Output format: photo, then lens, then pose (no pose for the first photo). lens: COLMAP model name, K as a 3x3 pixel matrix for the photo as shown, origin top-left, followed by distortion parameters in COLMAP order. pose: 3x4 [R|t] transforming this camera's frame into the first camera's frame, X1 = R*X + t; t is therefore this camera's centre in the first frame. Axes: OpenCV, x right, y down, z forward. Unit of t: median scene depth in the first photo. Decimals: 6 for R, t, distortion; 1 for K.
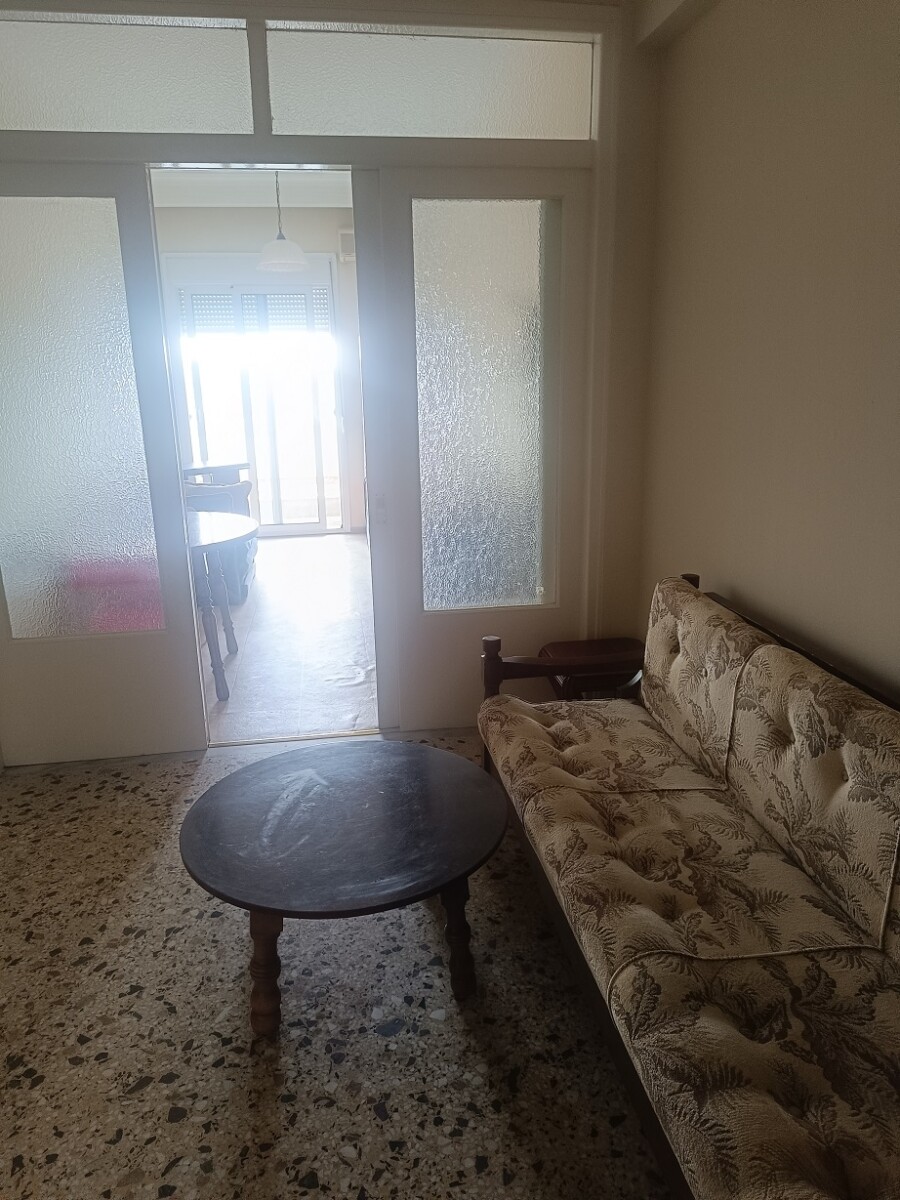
lens RADIAL K [[822.7, 0, 447.9], [0, 822.7, 602.9], [0, 0, 1]] dist [0.023772, -0.025537]
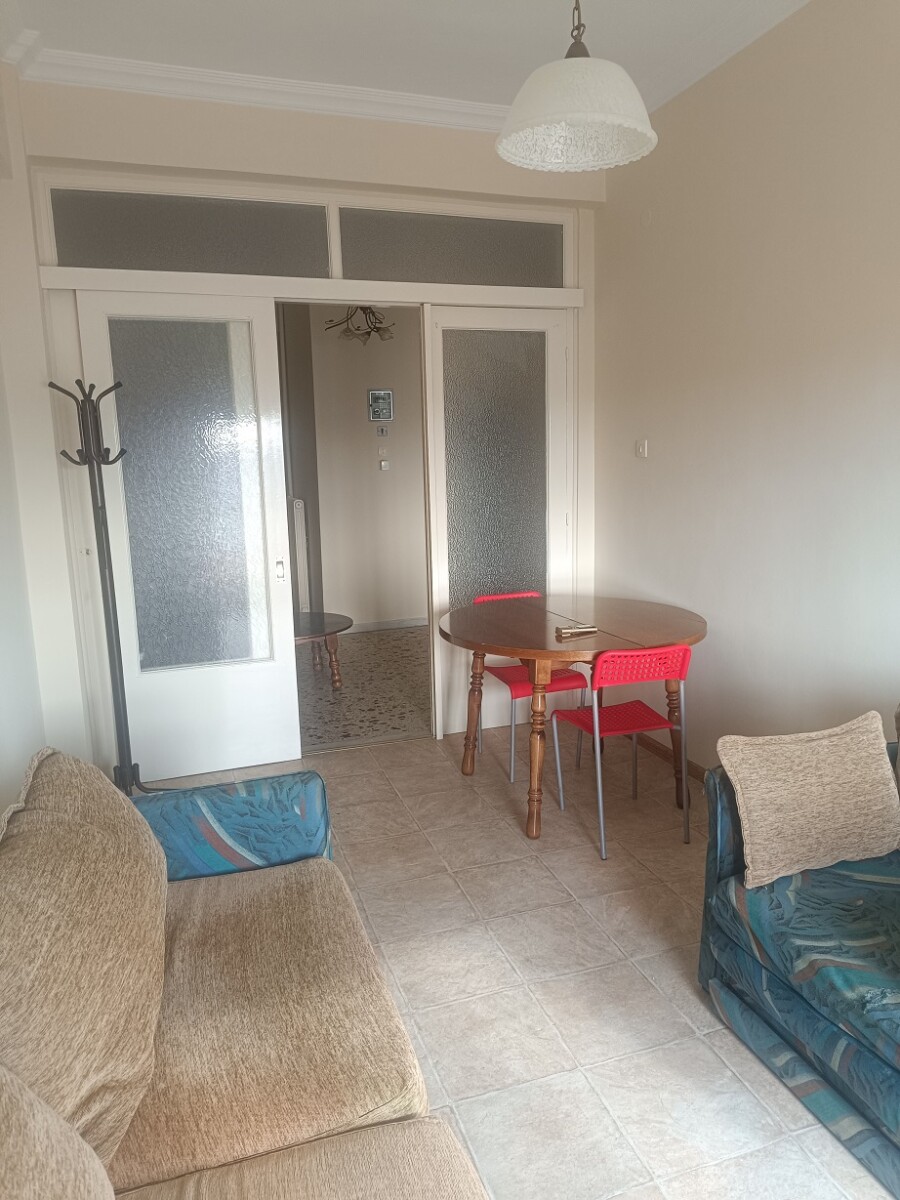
lens RADIAL K [[822.7, 0, 451.9], [0, 822.7, 594.2], [0, 0, 1]] dist [0.023772, -0.025537]
pose [[-0.983484, 0.064918, -0.168950, -0.198196], [-0.015551, 0.899701, 0.436231, -0.992637], [0.180324, 0.431653, -0.883832, 3.454177]]
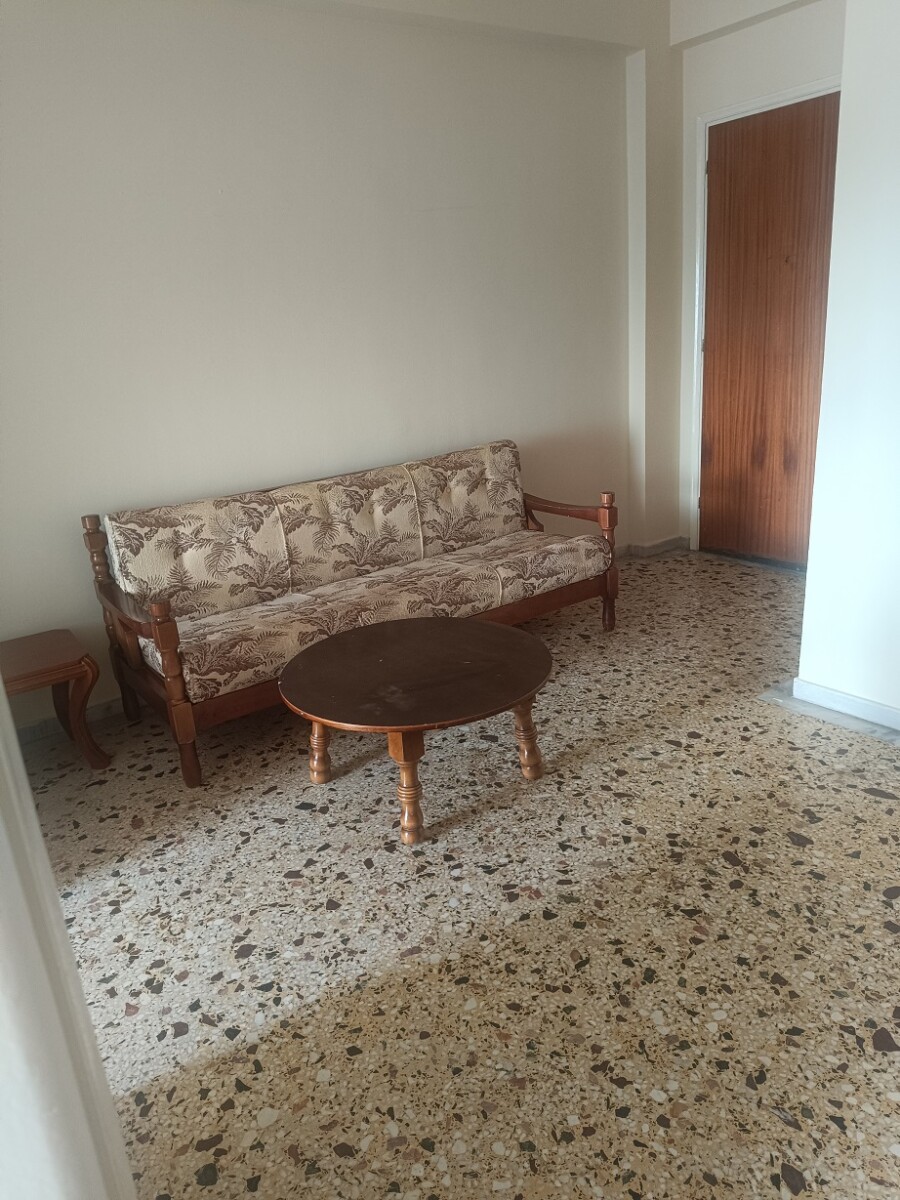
lens RADIAL K [[822.7, 0, 442.9], [0, 822.7, 589.8], [0, 0, 1]] dist [0.023772, -0.025537]
pose [[-0.447343, -0.220297, 0.866807, -1.196751], [0.325009, 0.862888, 0.387032, -0.298526], [-0.833219, 0.454856, -0.314408, 1.352348]]
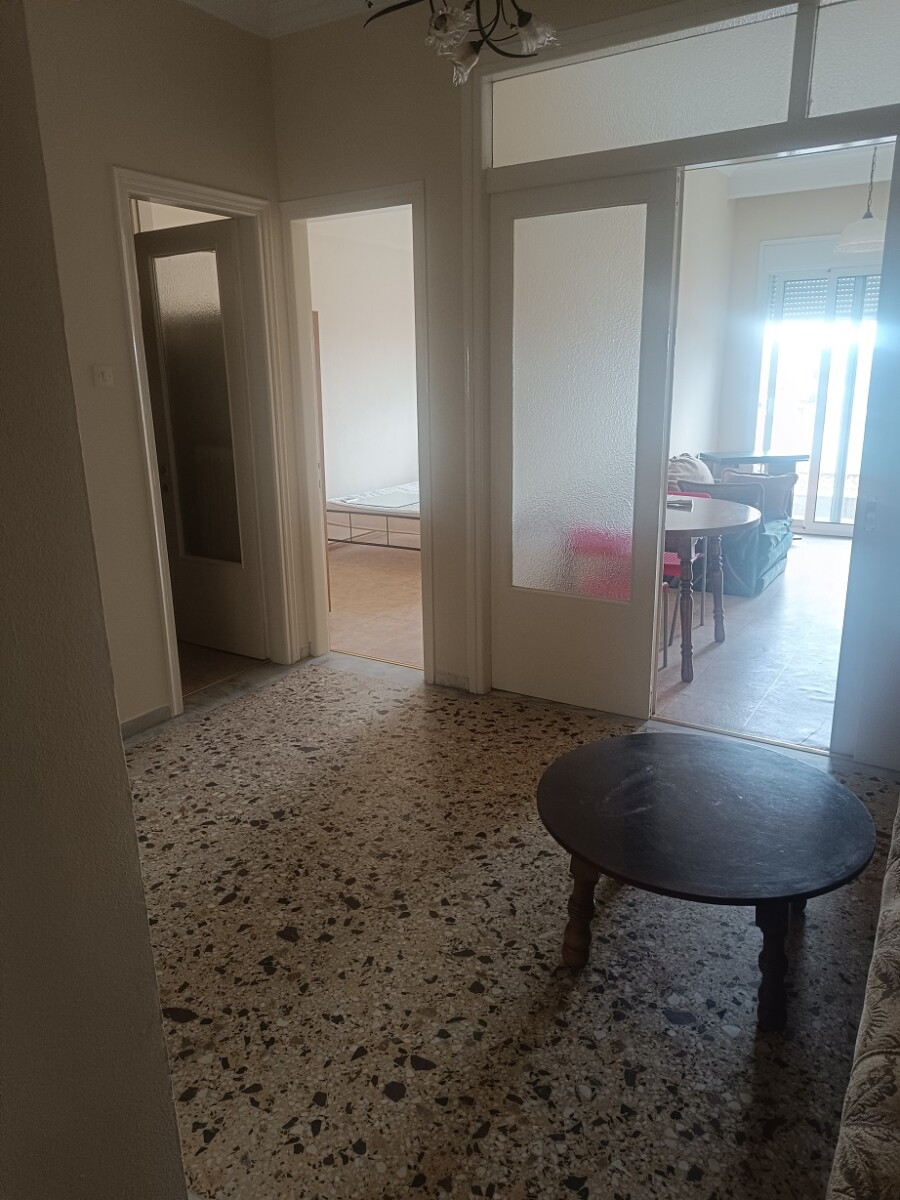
lens RADIAL K [[822.7, 0, 449.1], [0, 822.7, 601.5], [0, 0, 1]] dist [0.023772, -0.025537]
pose [[0.760230, 0.181686, -0.623730, 0.243905], [-0.173329, 0.982020, 0.074791, -0.011136], [0.626104, 0.051252, 0.778053, 0.012315]]
